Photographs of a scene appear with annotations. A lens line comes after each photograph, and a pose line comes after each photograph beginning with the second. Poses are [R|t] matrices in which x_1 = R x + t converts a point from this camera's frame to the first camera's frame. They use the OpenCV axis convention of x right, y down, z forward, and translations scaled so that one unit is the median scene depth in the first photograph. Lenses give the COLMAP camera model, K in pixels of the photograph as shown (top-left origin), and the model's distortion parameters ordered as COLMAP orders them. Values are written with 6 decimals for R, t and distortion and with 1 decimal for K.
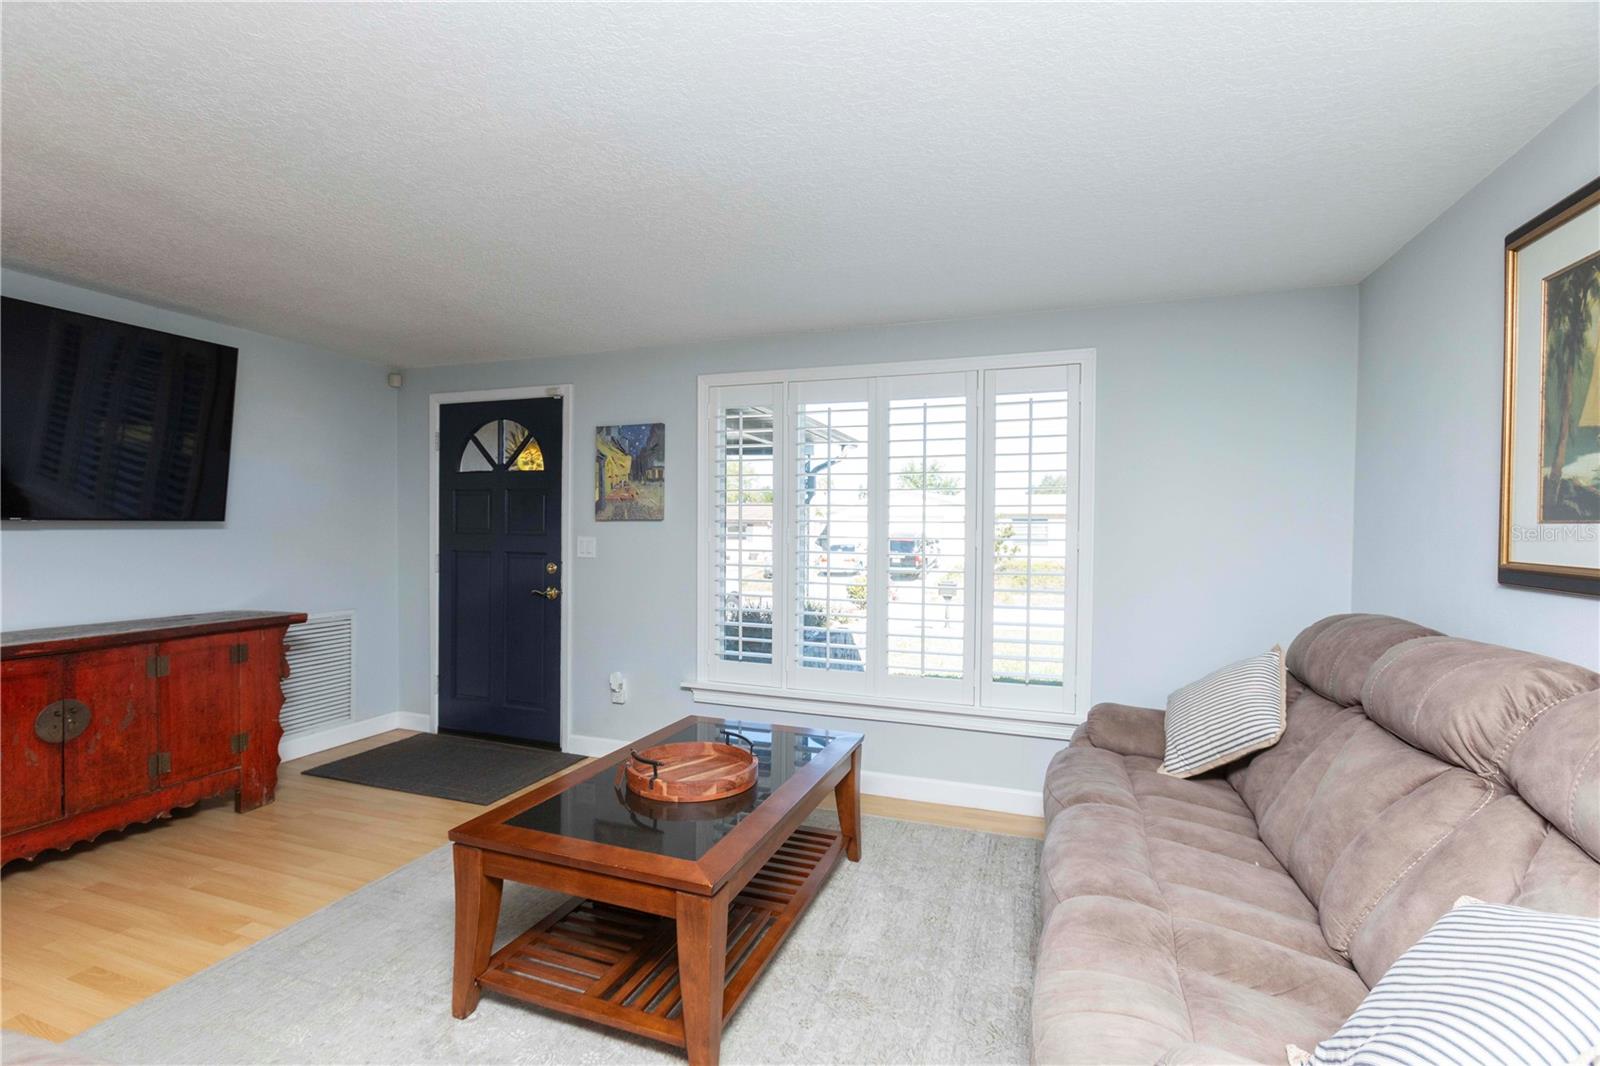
lens RADIAL K [[711.3, 0, 798.6], [0, 711.3, 531.2], [0, 0, 1]] dist [0.004129, 0.001411]
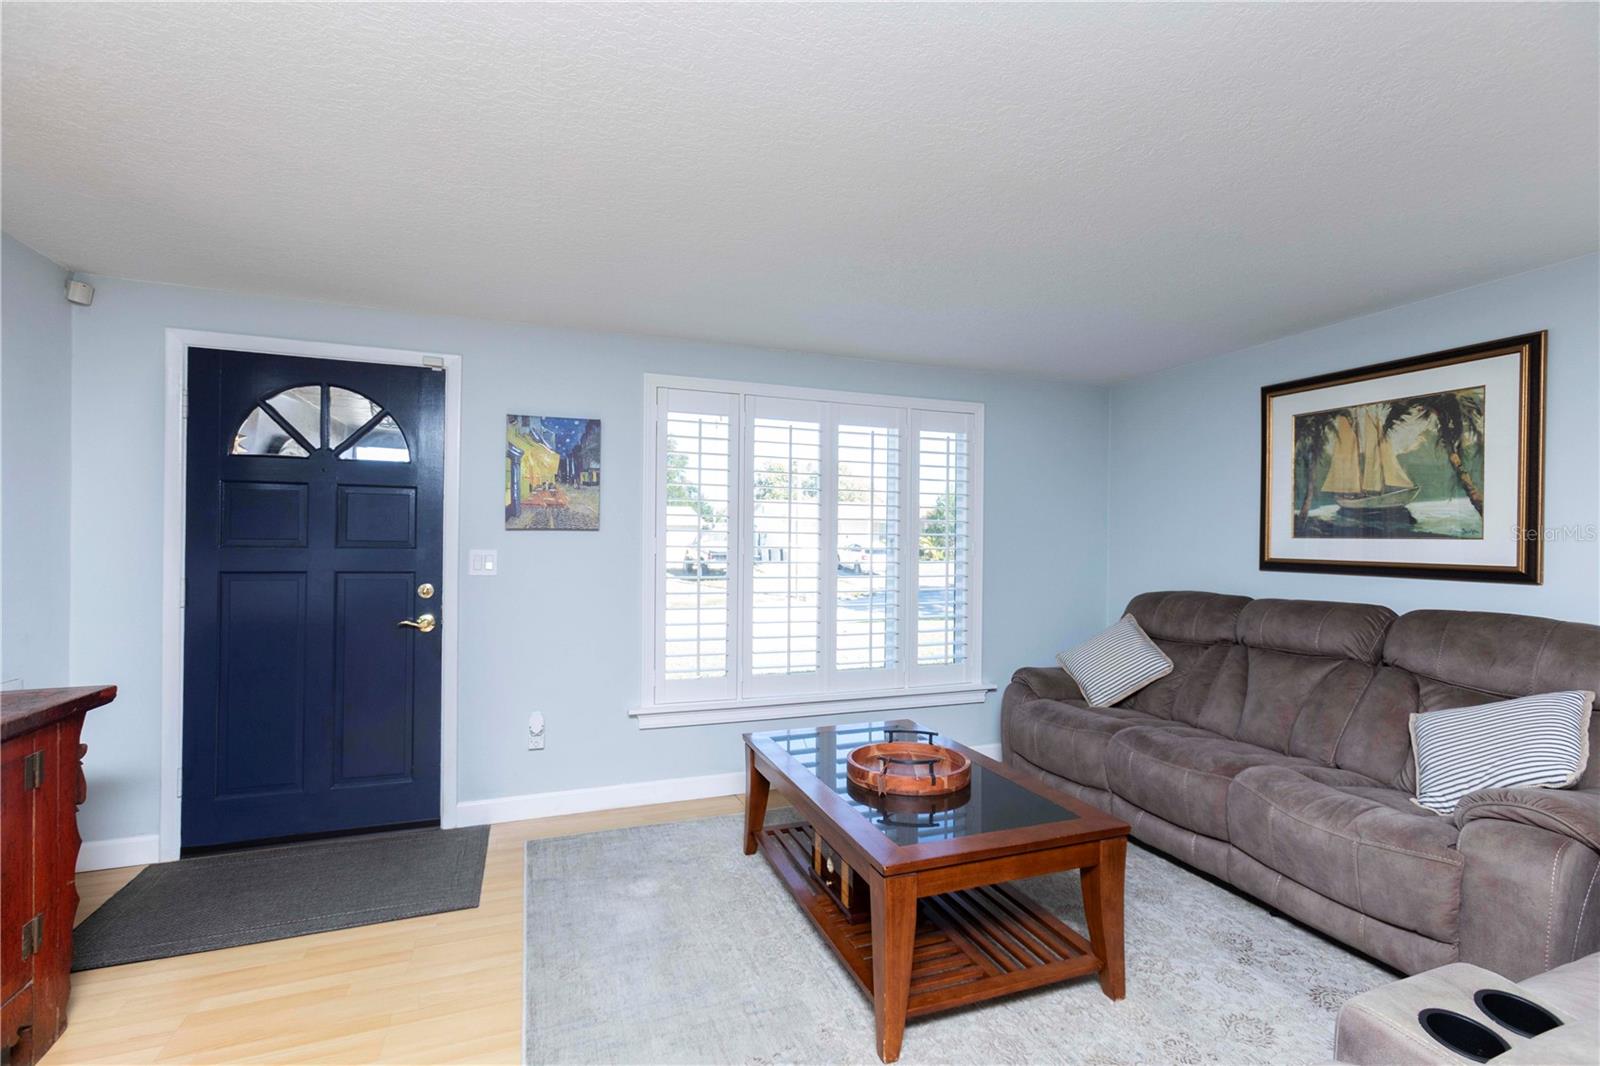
lens RADIAL K [[711.3, 0, 794.4], [0, 711.3, 534.1], [0, 0, 1]] dist [0.004129, 0.001411]
pose [[0.762159, 0.003785, 0.647379, -0.568060], [0.000737, 0.999977, -0.006714, -0.004113], [-0.647390, 0.005595, 0.762138, 0.170672]]
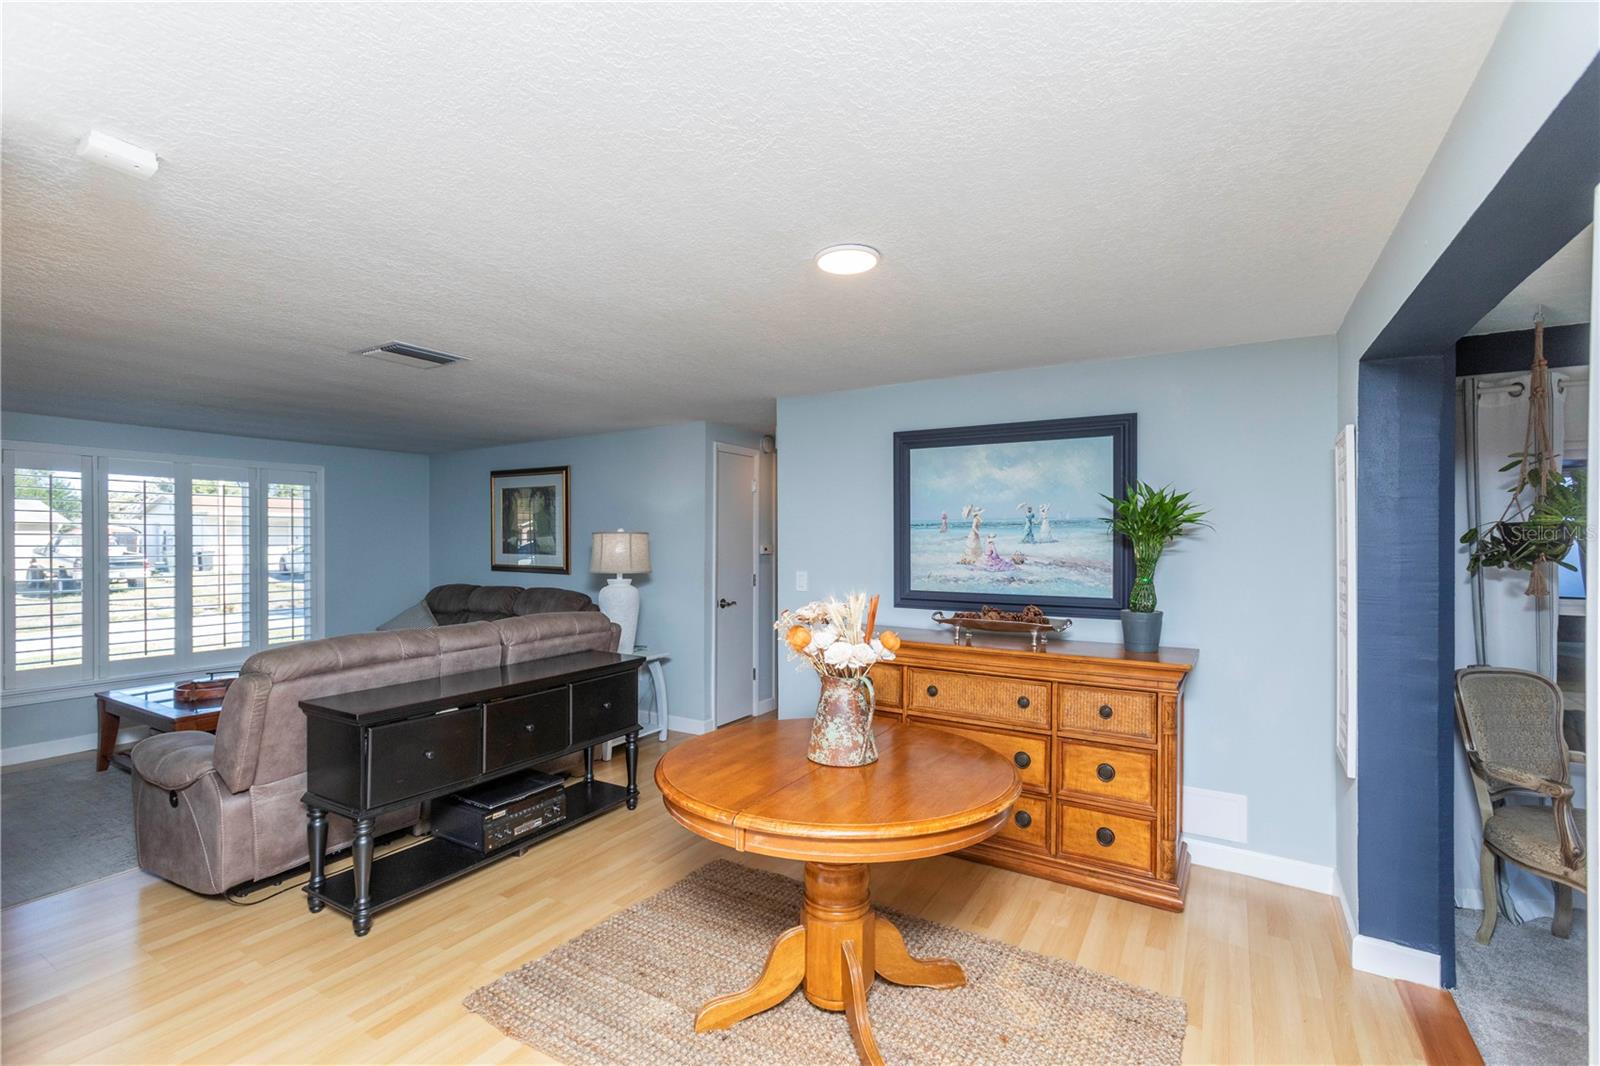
lens RADIAL K [[711.3, 0, 794.4], [0, 711.3, 539.3], [0, 0, 1]] dist [0.004129, 0.001411]
pose [[0.208825, -0.010349, 0.977898, -1.006154], [0.009984, 0.999914, 0.008449, -0.043995], [-0.977902, 0.007999, 0.208911, -0.561127]]
